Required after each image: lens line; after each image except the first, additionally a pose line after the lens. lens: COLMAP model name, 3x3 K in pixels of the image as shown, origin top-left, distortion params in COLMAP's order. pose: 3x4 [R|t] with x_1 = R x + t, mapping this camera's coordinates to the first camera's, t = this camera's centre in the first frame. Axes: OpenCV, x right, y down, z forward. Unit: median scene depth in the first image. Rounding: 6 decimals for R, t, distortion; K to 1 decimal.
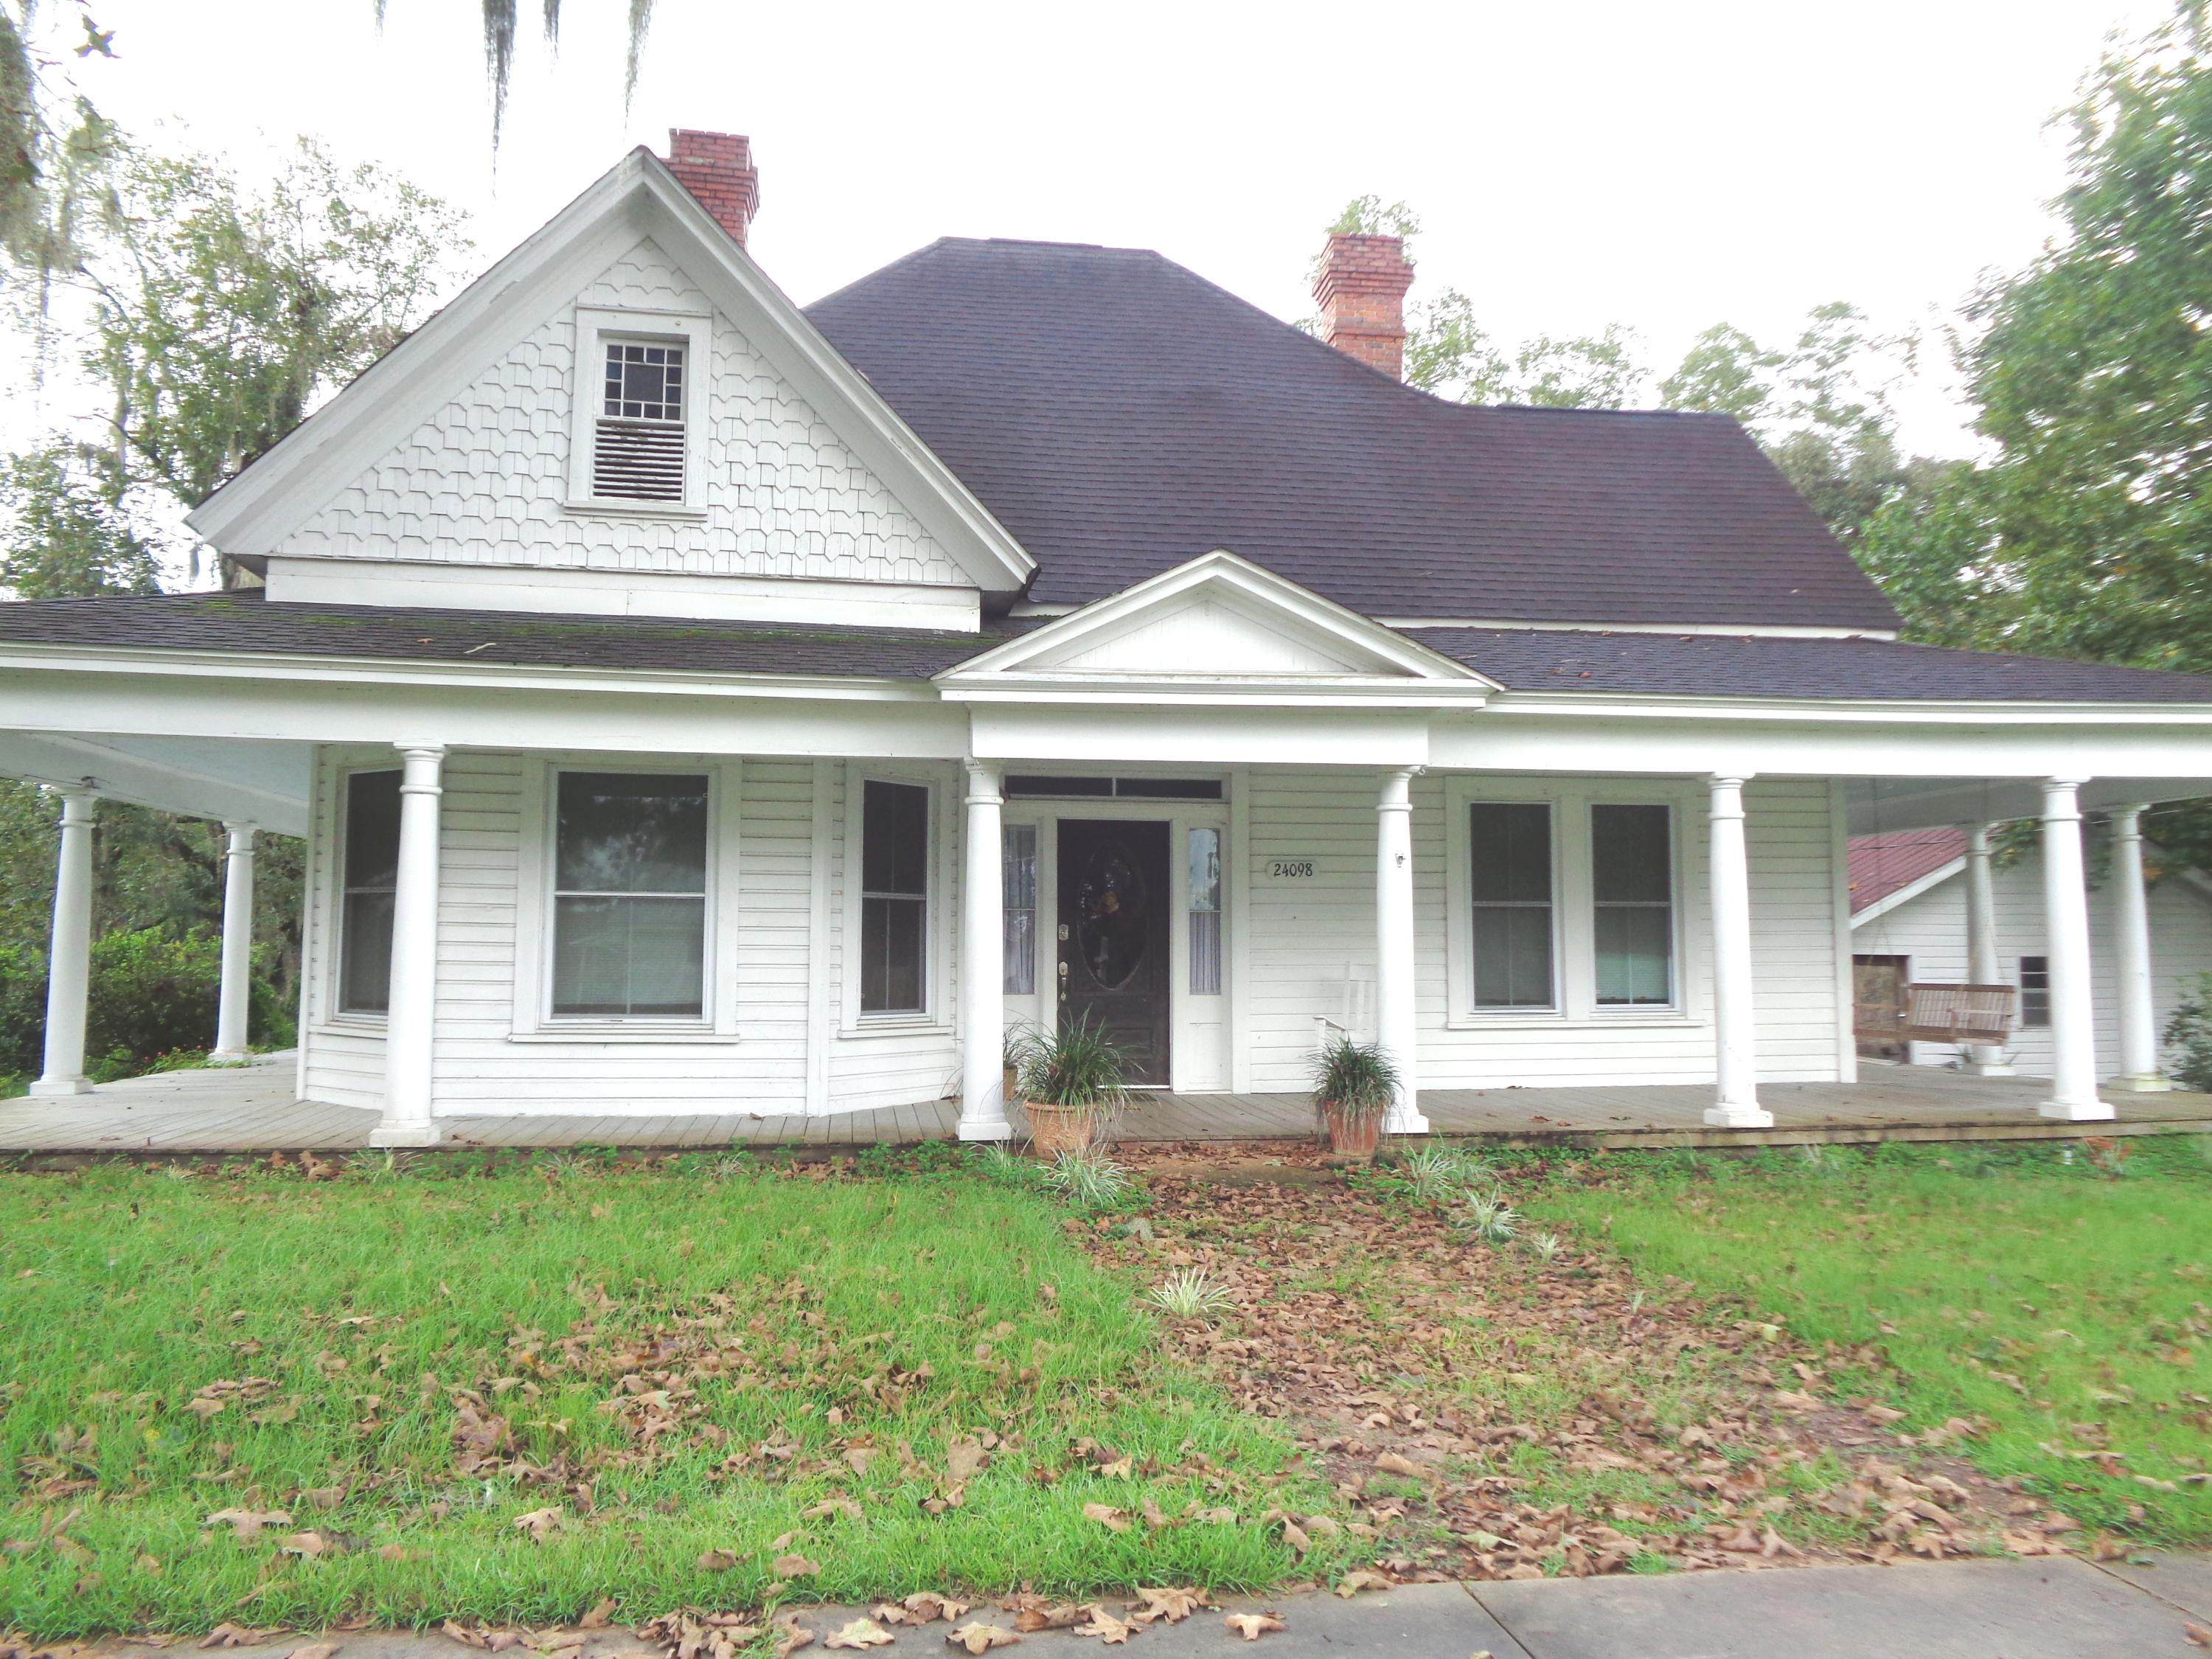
lens RADIAL K [[1663.1, 0, 1101.1], [0, 1663.1, 822.8], [0, 0, 1]] dist [0.009247, -0.003363]
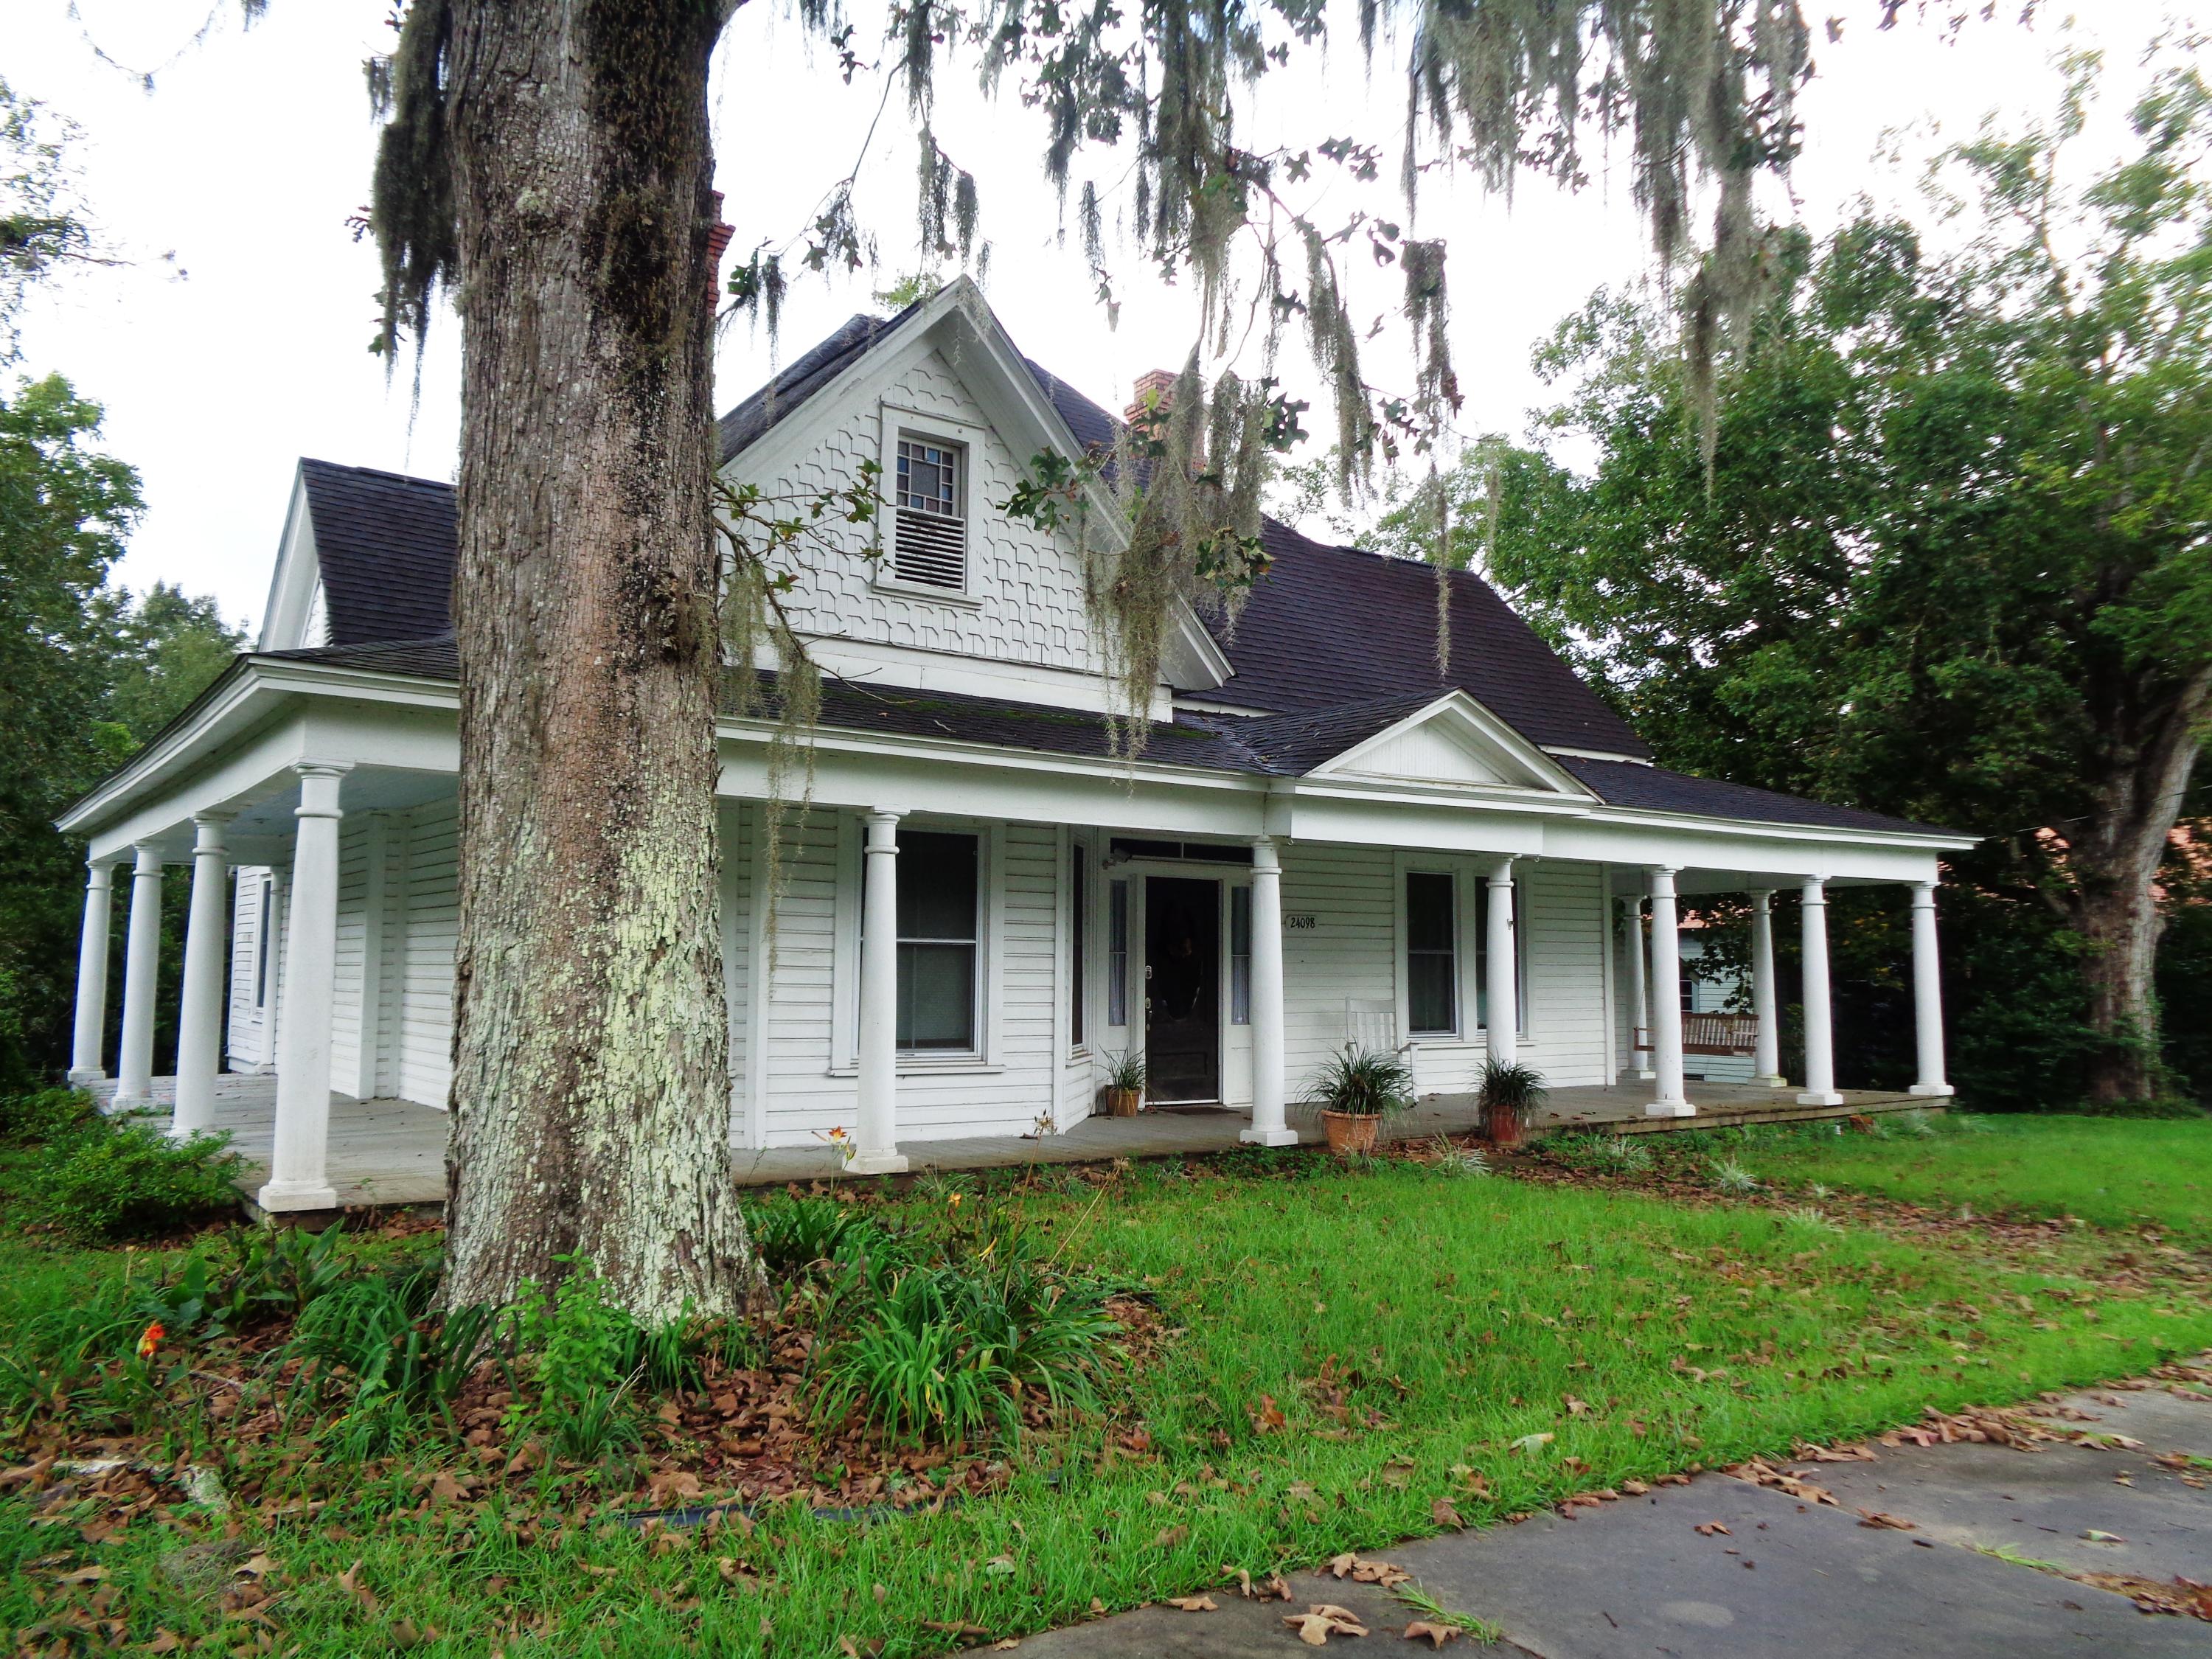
lens RADIAL K [[1663.1, 0, 1099.3], [0, 1663.1, 827.5], [0, 0, 1]] dist [0.009247, -0.003363]
pose [[0.891205, 0.043530, 0.451506, -0.671688], [-0.038643, 0.999052, -0.020044, -0.014433], [-0.451951, 0.000416, 0.892043, -0.041891]]
